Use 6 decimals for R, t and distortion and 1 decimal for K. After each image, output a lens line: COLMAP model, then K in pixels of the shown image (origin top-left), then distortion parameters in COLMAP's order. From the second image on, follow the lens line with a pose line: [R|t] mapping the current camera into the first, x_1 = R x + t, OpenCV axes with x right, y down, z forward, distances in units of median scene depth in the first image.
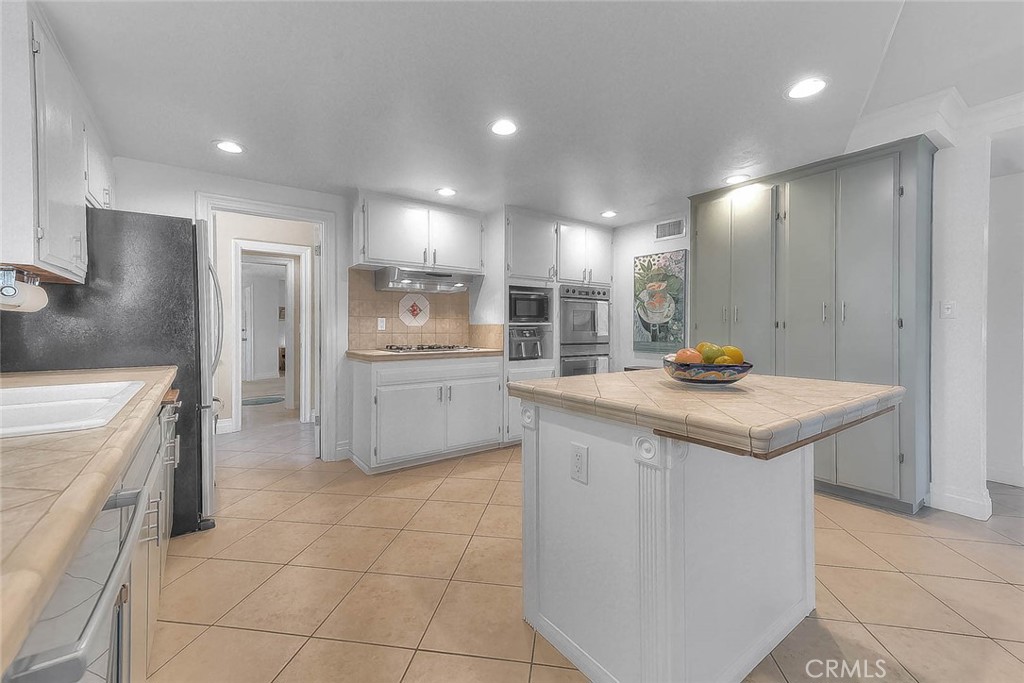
lens RADIAL K [[425.9, 0, 510.2], [0, 425.9, 326.7], [0, 0, 1]] dist [0.017924, -0.000149]
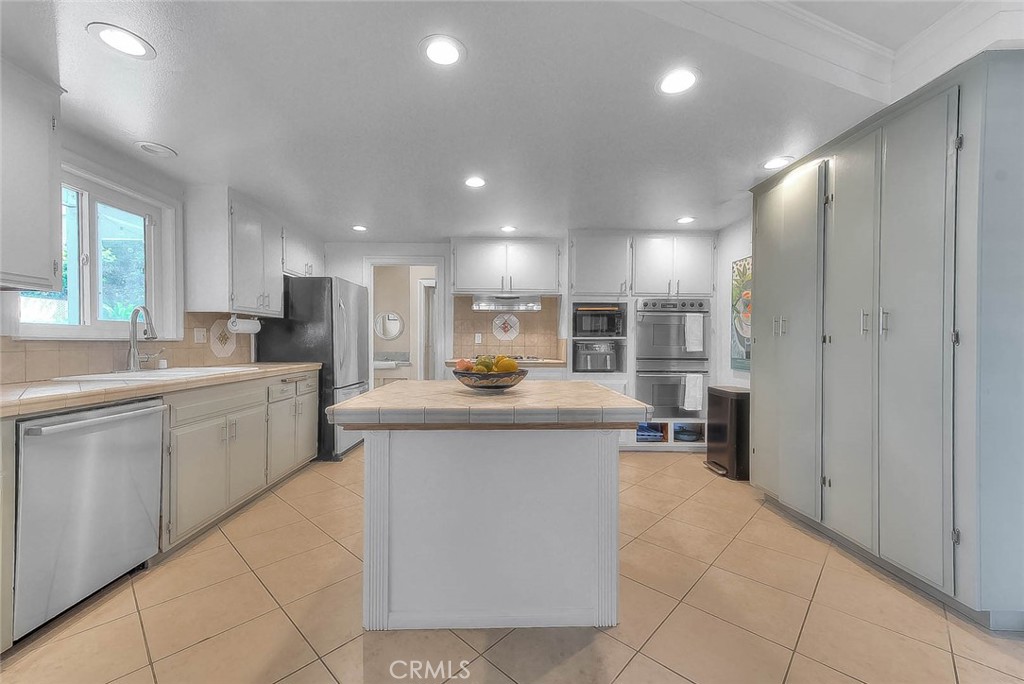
lens RADIAL K [[412.6, 0, 508.1], [0, 412.6, 347.2], [0, 0, 1]] dist [0.024554, -0.000305]
pose [[0.818690, 0.012052, -0.574109, 0.456684], [-0.002730, 0.999850, 0.017096, -0.001276], [0.574229, -0.012429, 0.818600, 0.038269]]
